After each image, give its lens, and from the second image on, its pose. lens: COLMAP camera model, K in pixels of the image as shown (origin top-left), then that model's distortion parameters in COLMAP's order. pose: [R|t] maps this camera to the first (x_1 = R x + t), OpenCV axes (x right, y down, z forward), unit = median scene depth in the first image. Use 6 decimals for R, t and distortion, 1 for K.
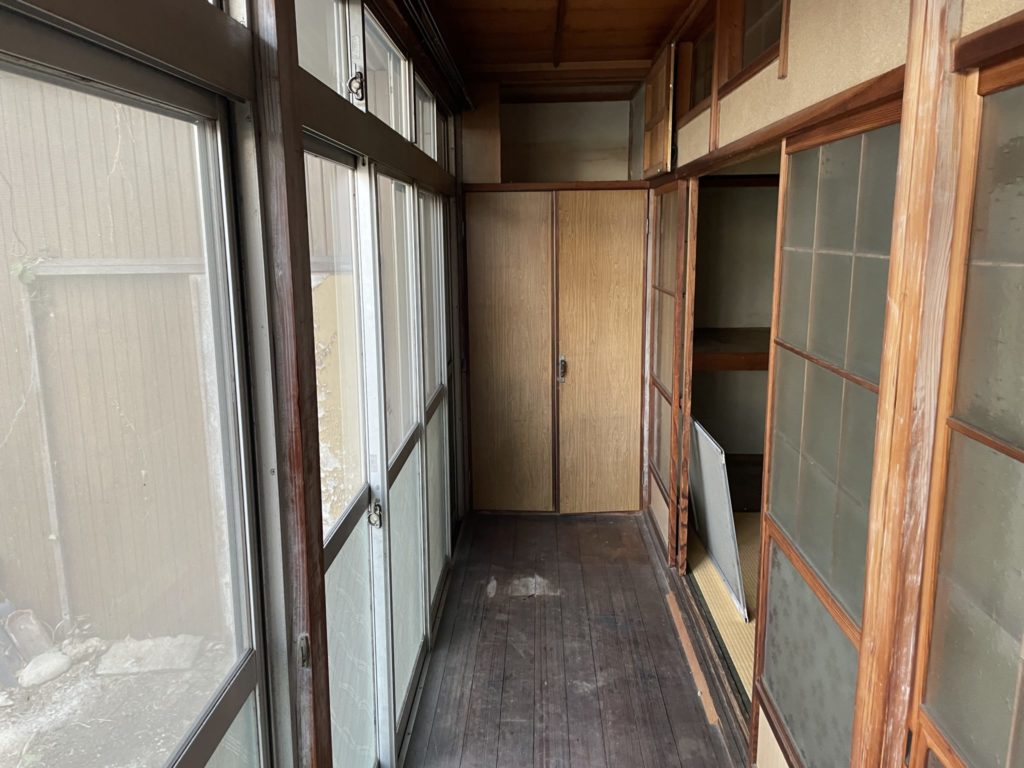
lens RADIAL K [[793.0, 0, 510.9], [0, 793.0, 382.3], [0, 0, 1]] dist [0.027891, -0.009424]
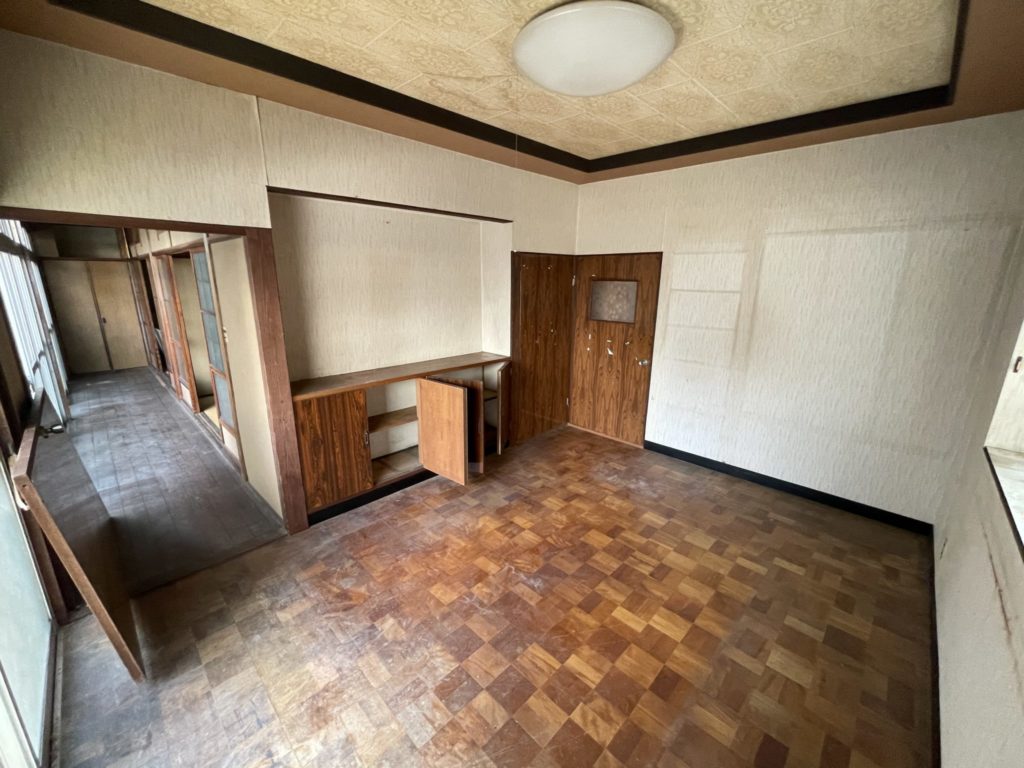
lens RADIAL K [[412.2, 0, 513.1], [0, 412.2, 386.6], [0, 0, 1]] dist [0.001303, 0.000031]
pose [[0.671773, -0.163872, 0.722403, -0.063040], [0.126121, 0.986287, 0.106450, 0.257610], [-0.729941, 0.019600, 0.683229, -1.198402]]
